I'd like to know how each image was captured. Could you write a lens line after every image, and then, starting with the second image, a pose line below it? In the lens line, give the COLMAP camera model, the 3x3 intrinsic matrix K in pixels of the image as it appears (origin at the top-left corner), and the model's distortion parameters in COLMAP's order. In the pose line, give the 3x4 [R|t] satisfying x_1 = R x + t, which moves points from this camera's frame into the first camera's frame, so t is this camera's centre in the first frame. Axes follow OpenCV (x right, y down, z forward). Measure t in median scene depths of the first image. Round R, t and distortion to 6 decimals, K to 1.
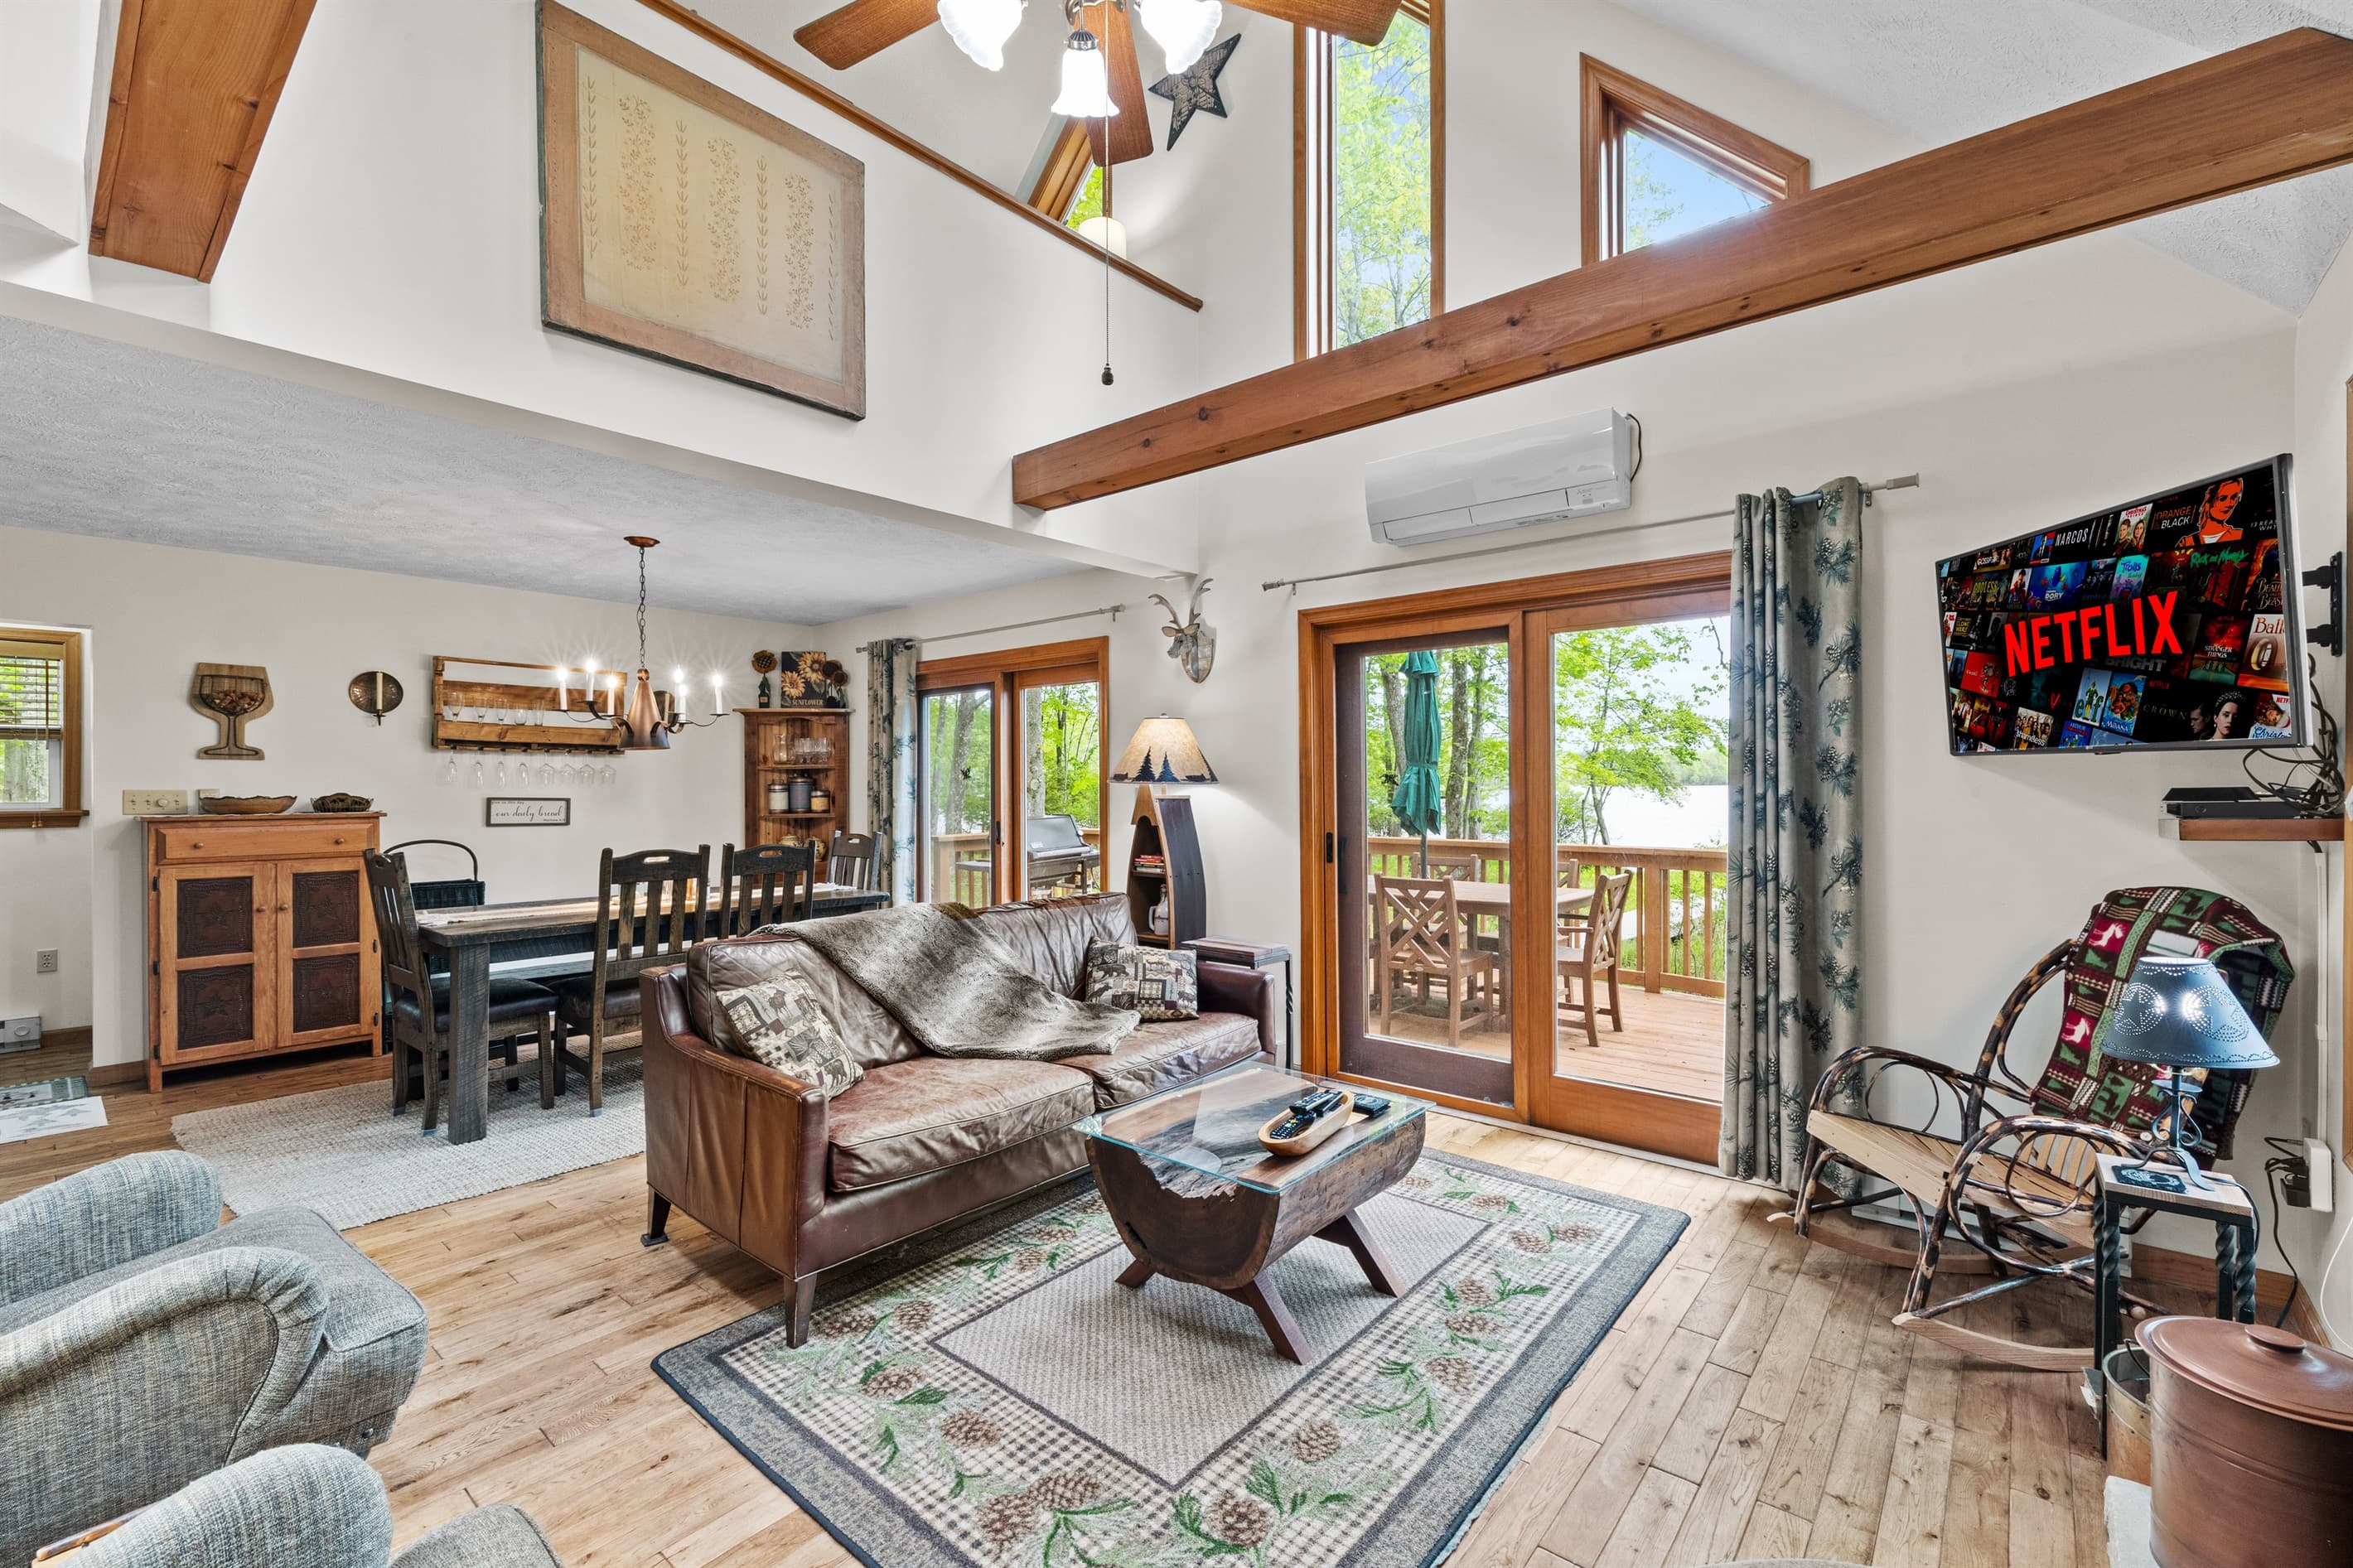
lens RADIAL K [[1006.0, 0, 1170.9], [0, 1006.0, 783.6], [0, 0, 1]] dist [-0.001931, -0.000474]
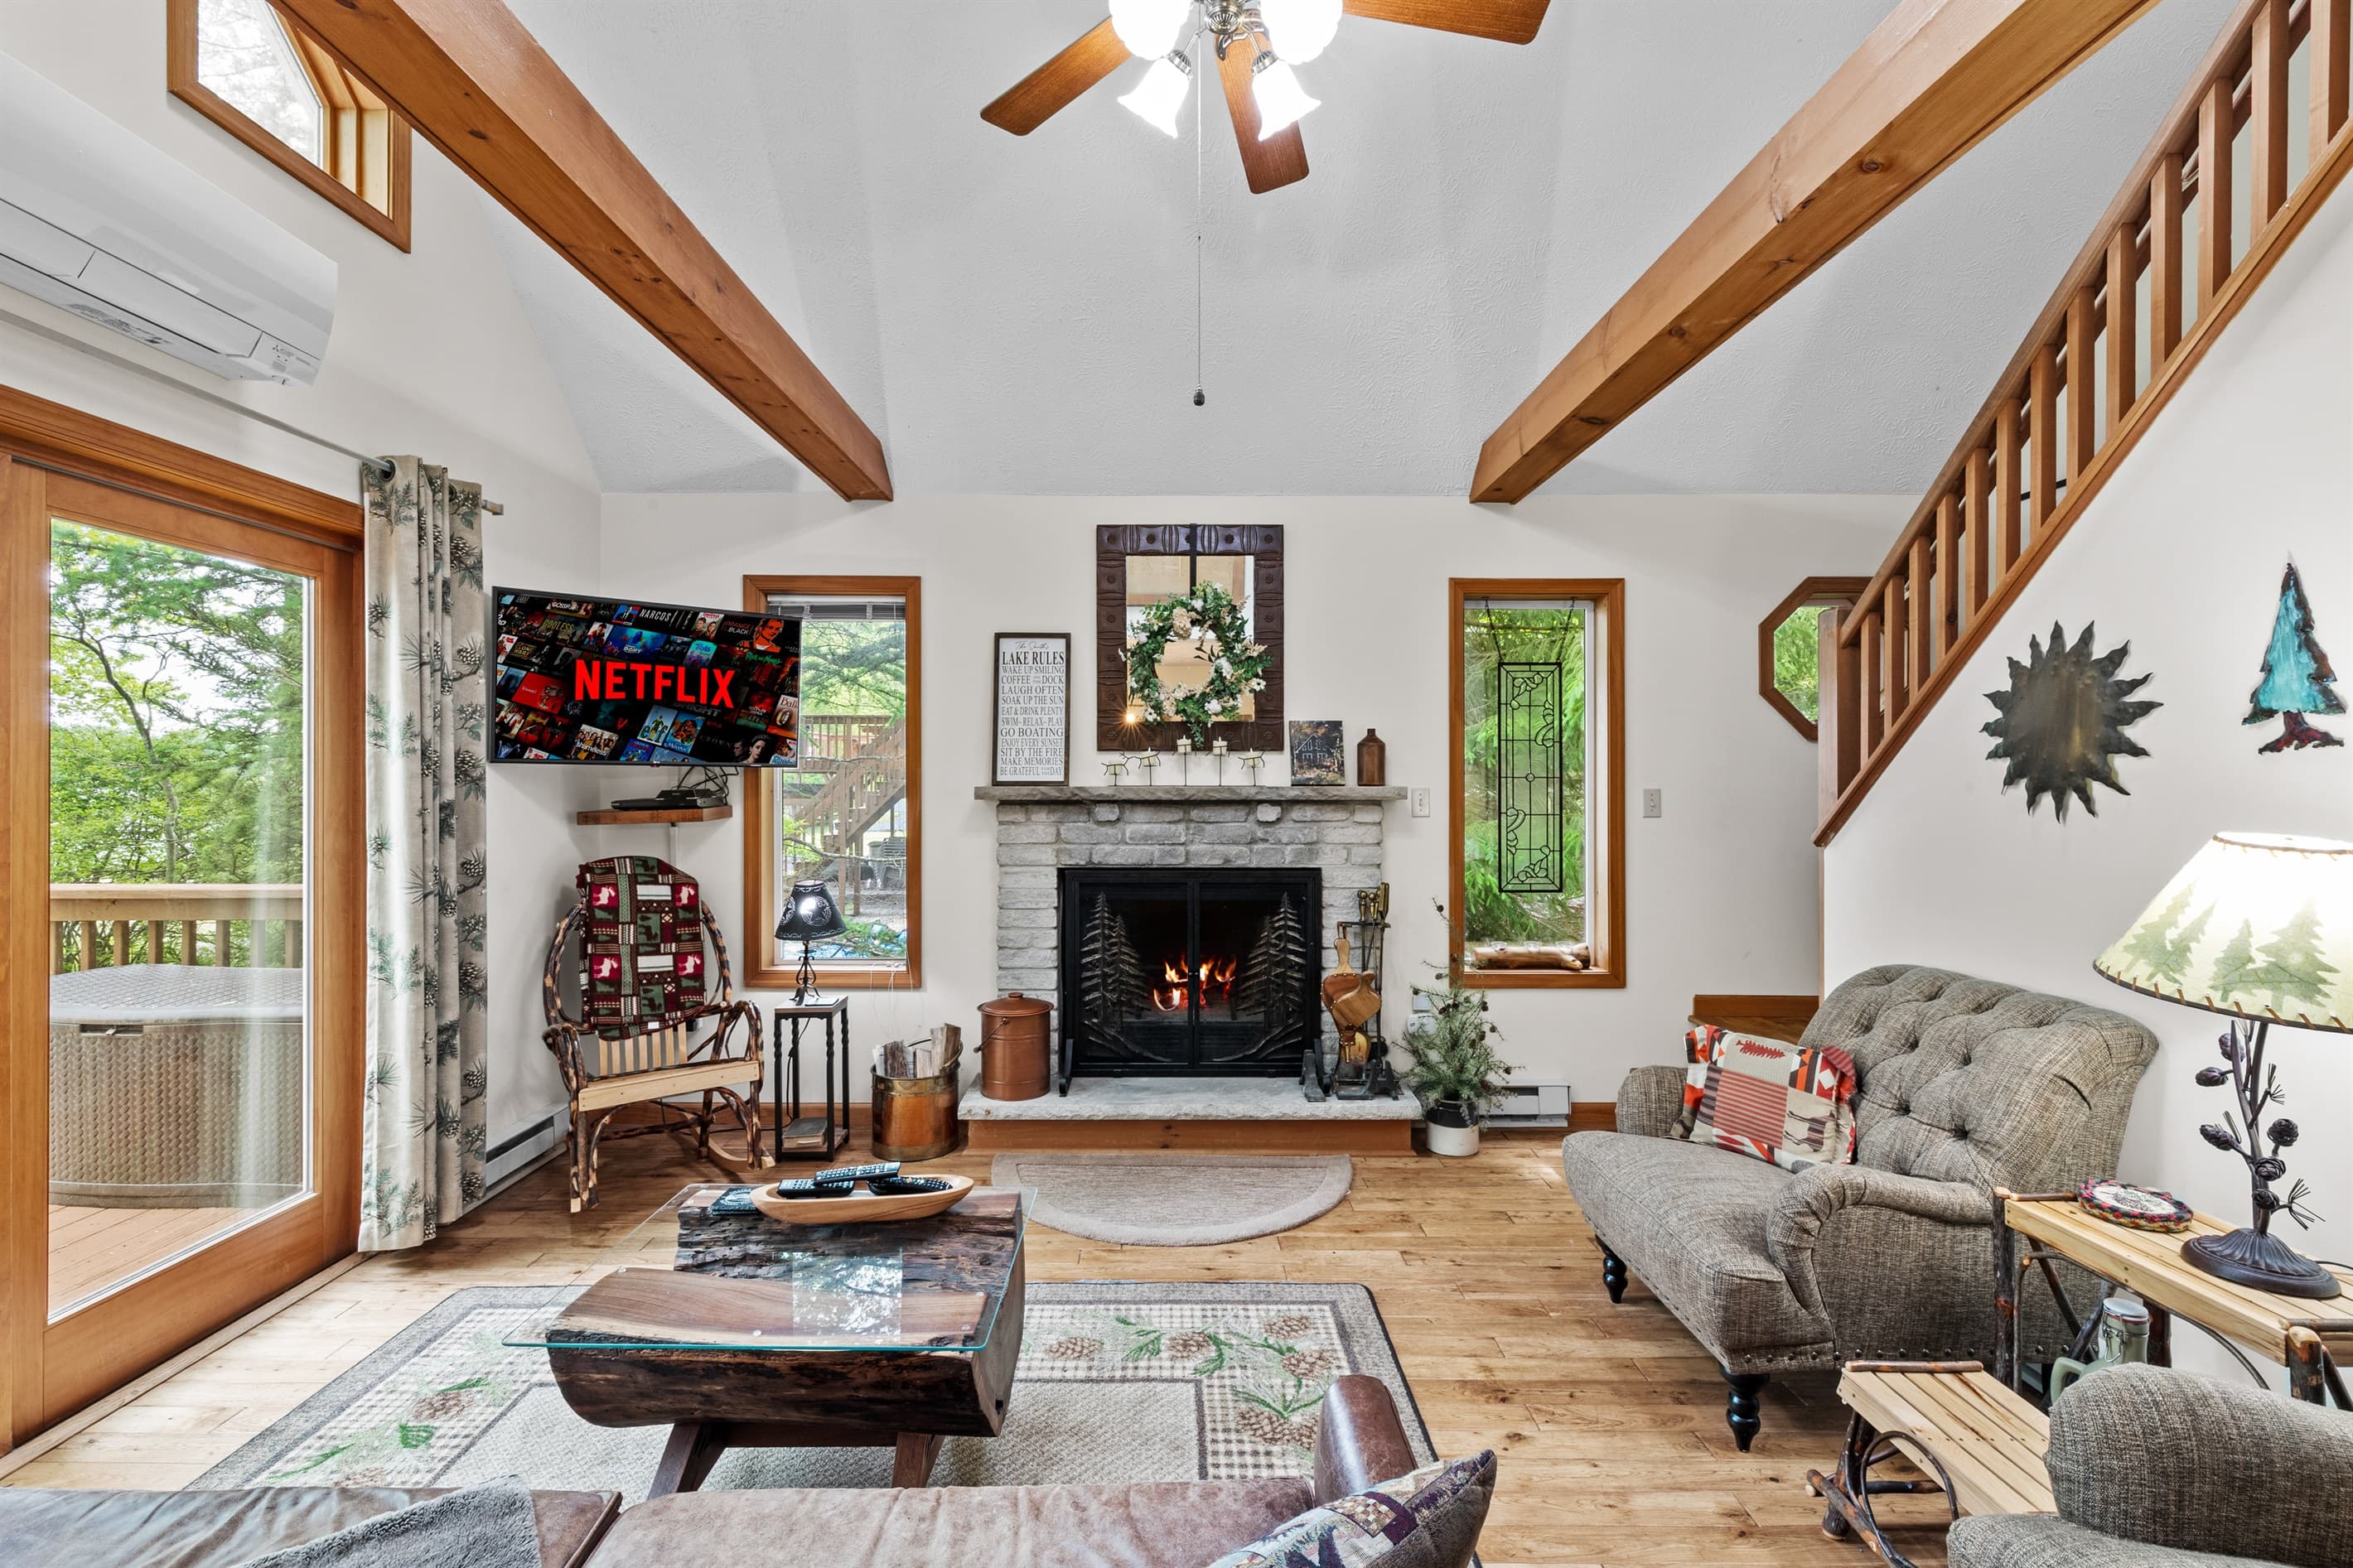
lens RADIAL K [[1006.0, 0, 1182.7], [0, 1006.0, 778.1], [0, 0, 1]] dist [-0.001931, -0.000474]
pose [[-0.662696, 0.004804, 0.748873, -0.689103], [0.002778, 0.999988, -0.003956, -0.003506], [-0.748884, -0.000541, -0.662701, 1.416873]]
